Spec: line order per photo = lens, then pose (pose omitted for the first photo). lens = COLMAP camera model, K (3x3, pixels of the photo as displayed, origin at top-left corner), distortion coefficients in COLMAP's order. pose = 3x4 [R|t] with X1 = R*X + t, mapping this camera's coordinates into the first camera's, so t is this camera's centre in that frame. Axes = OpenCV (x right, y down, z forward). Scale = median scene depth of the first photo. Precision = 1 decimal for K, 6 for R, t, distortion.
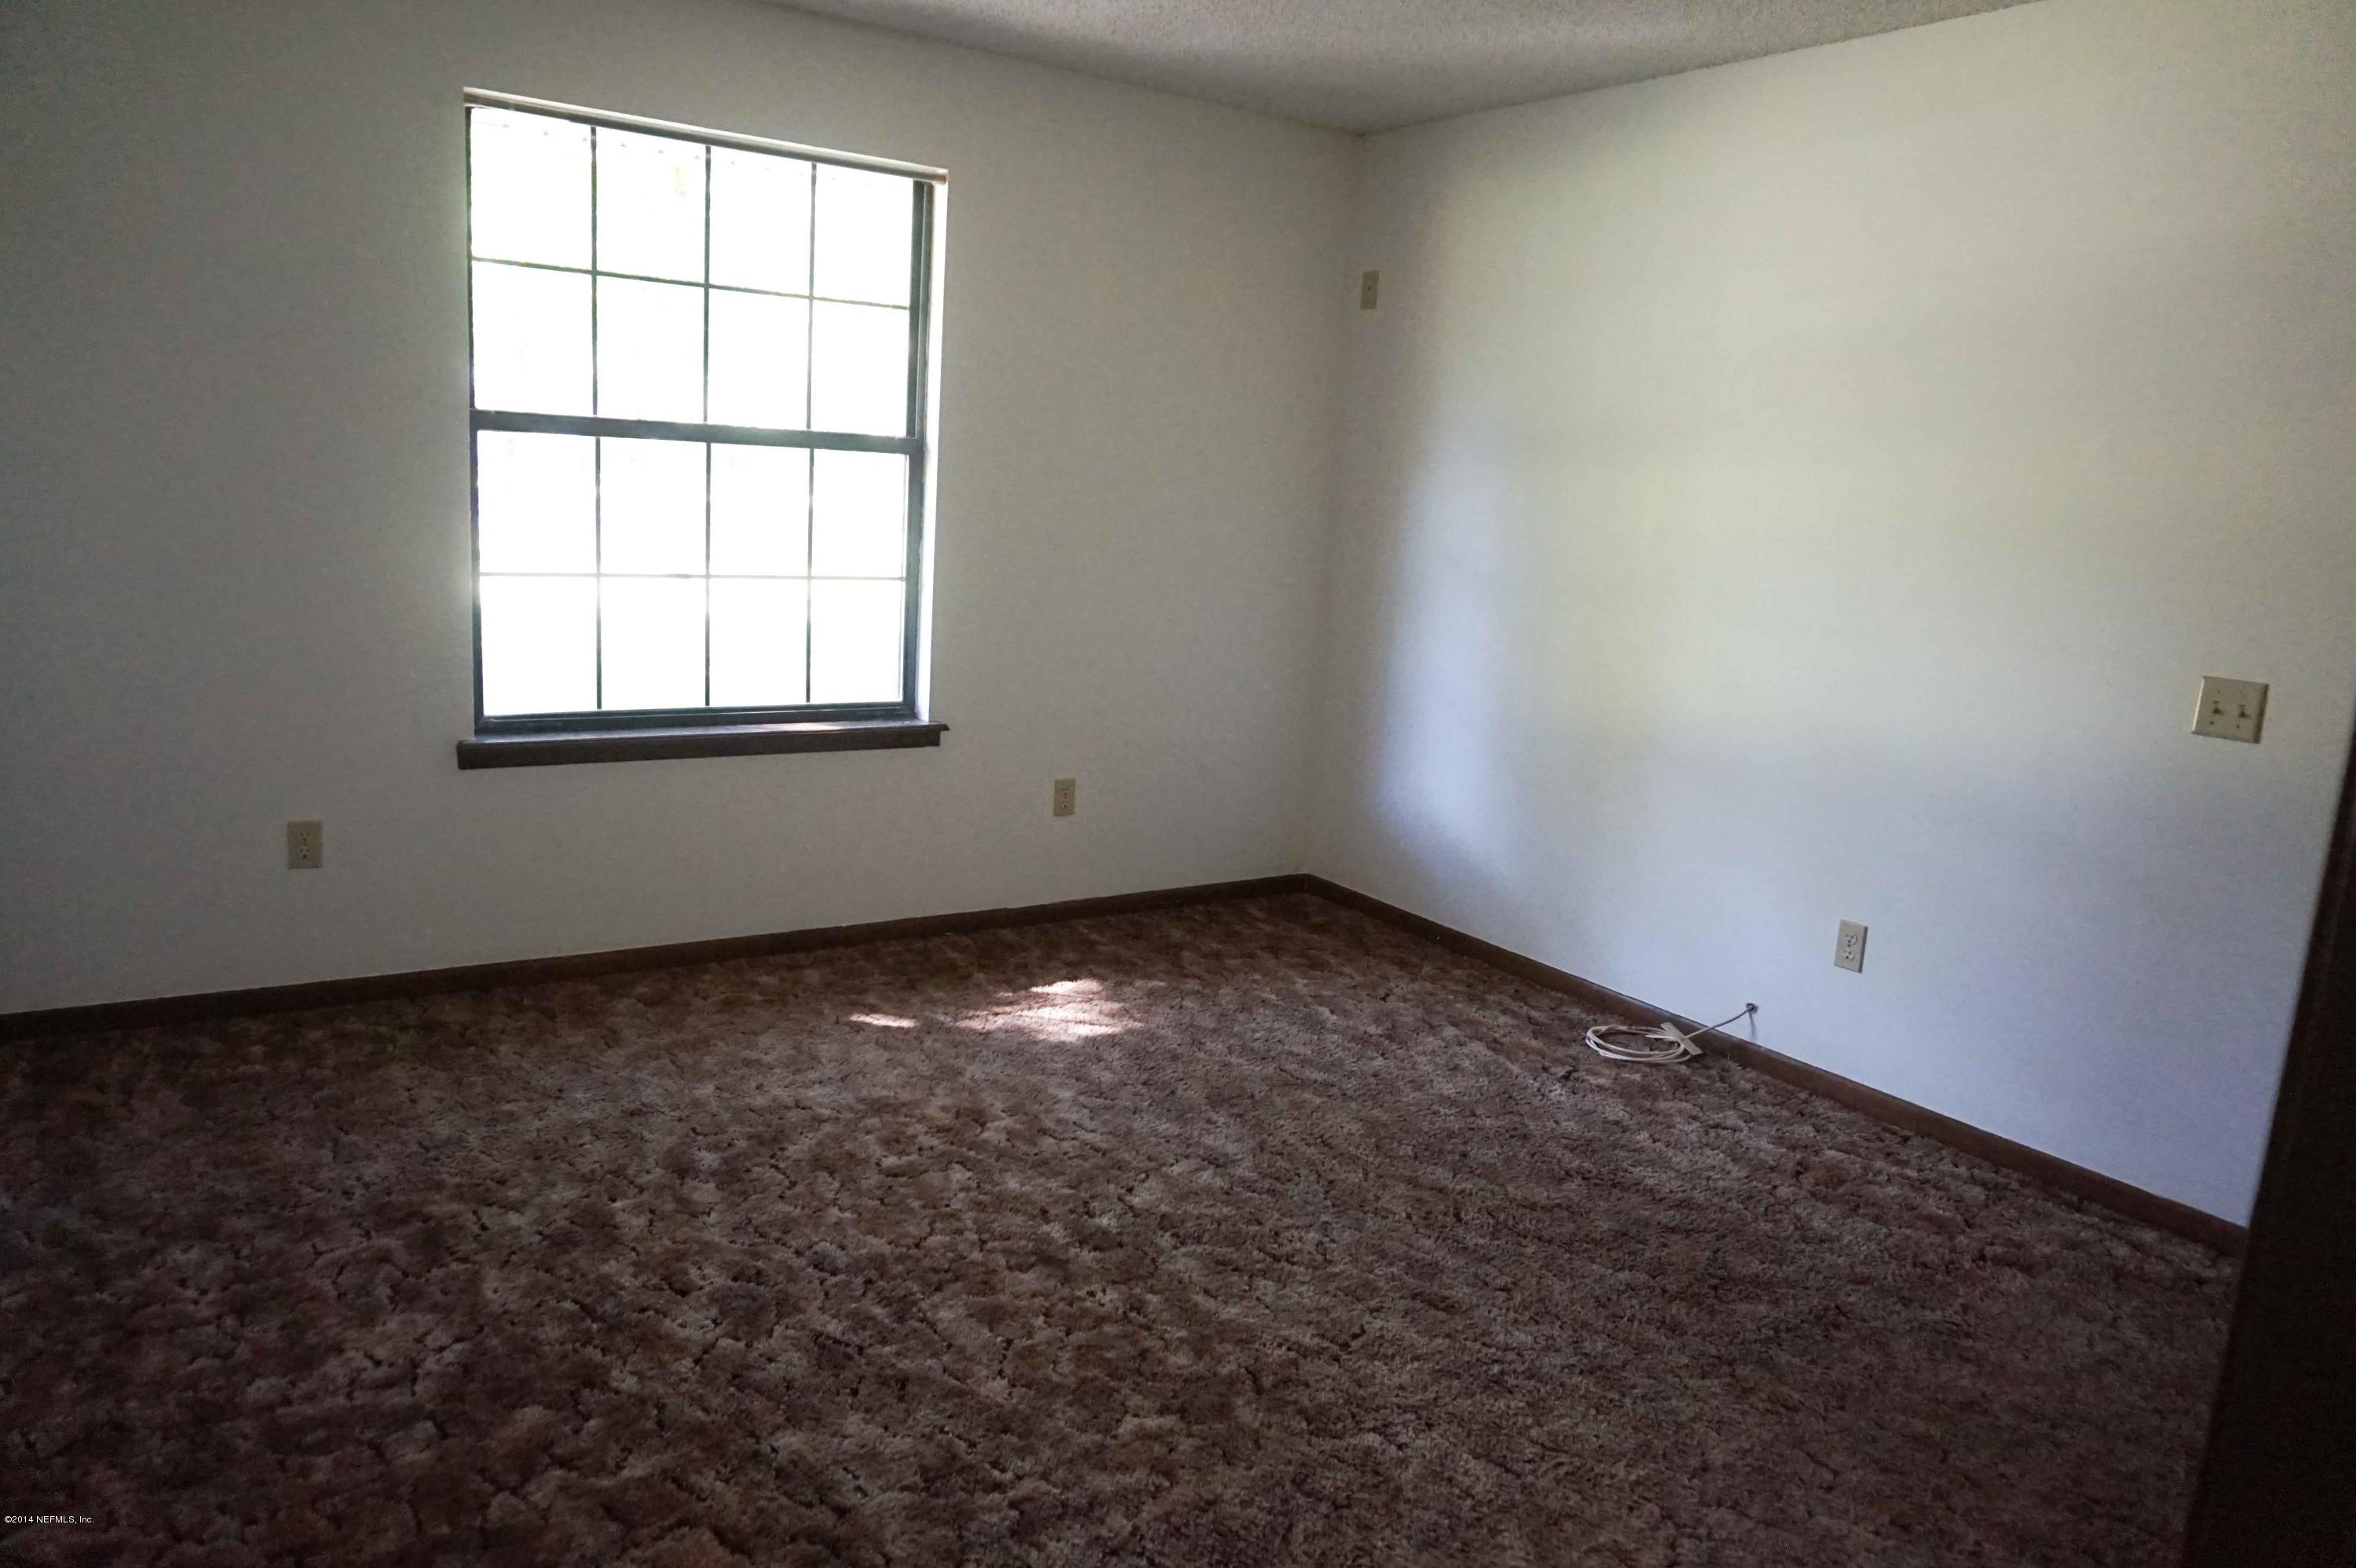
lens RADIAL K [[1593.0, 0, 1178.0], [0, 1593.0, 784.0], [0, 0, 1]] dist [-0.005412, -0.001697]
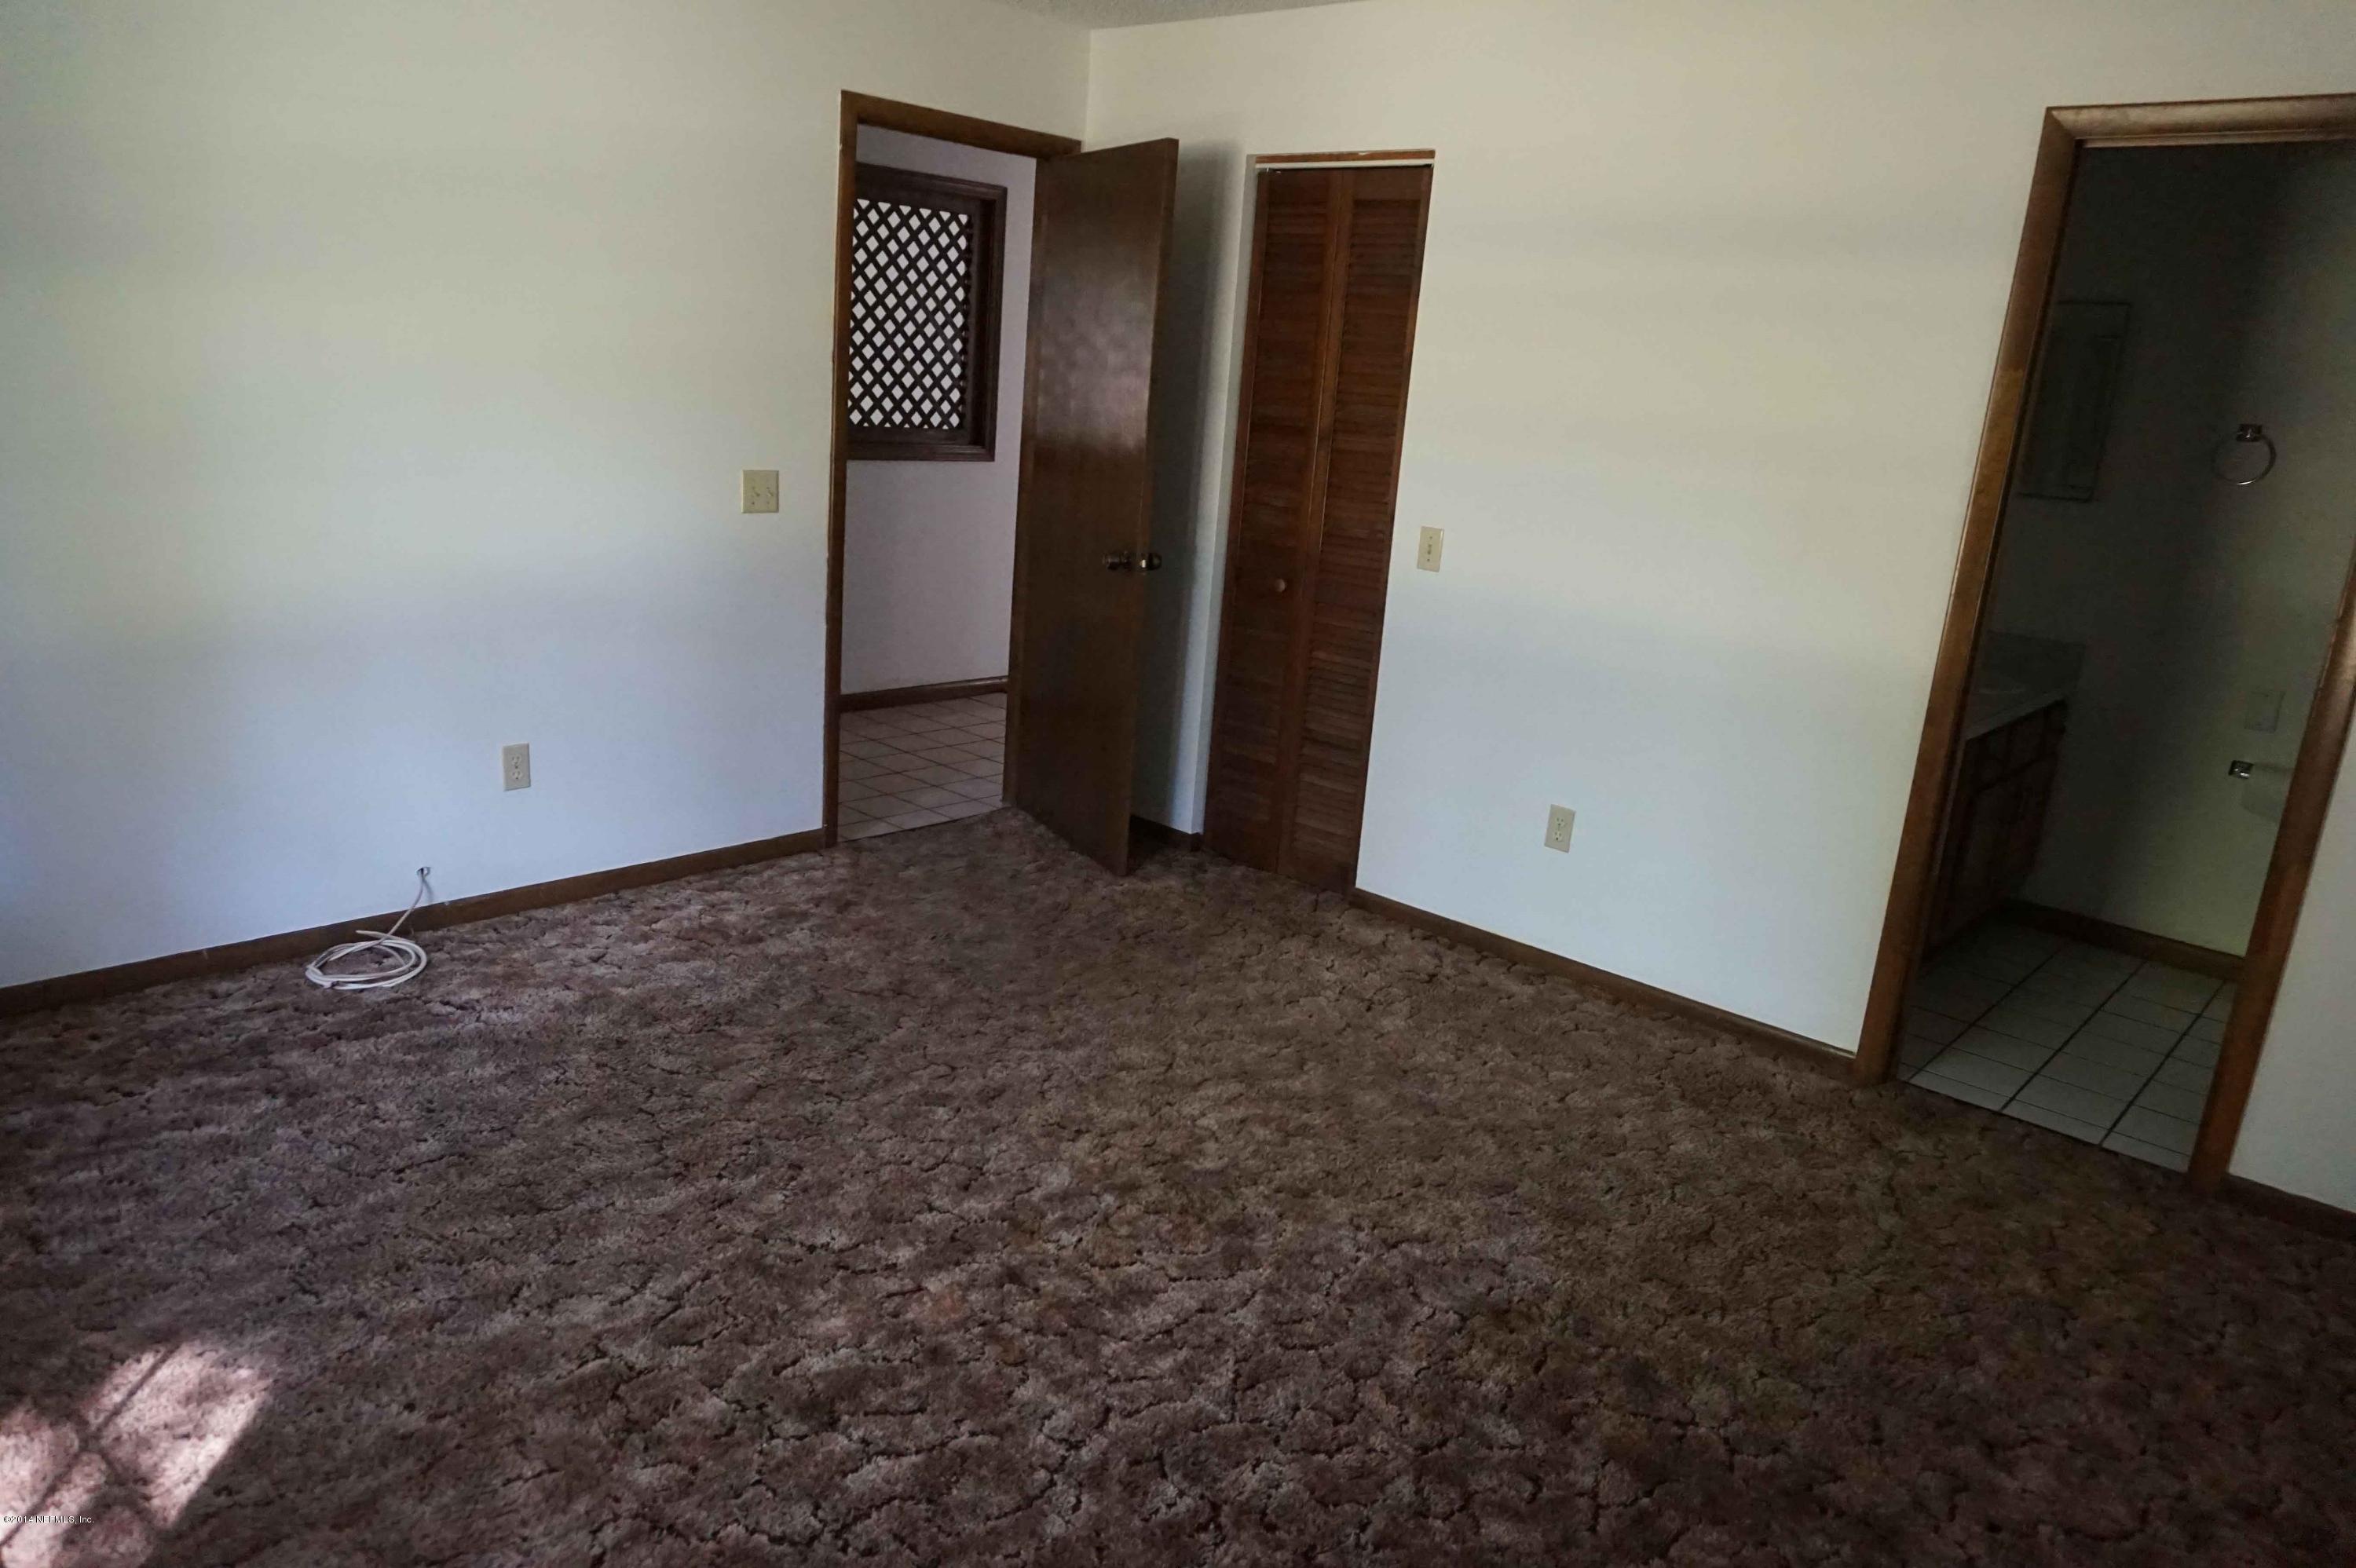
lens RADIAL K [[1593.0, 0, 1178.0], [0, 1593.0, 784.0], [0, 0, 1]] dist [-0.005412, -0.001697]
pose [[-0.242016, -0.320190, 0.915918, -0.739864], [0.094481, 0.931718, 0.350678, -0.244721], [-0.965661, 0.171406, -0.195239, 0.886784]]
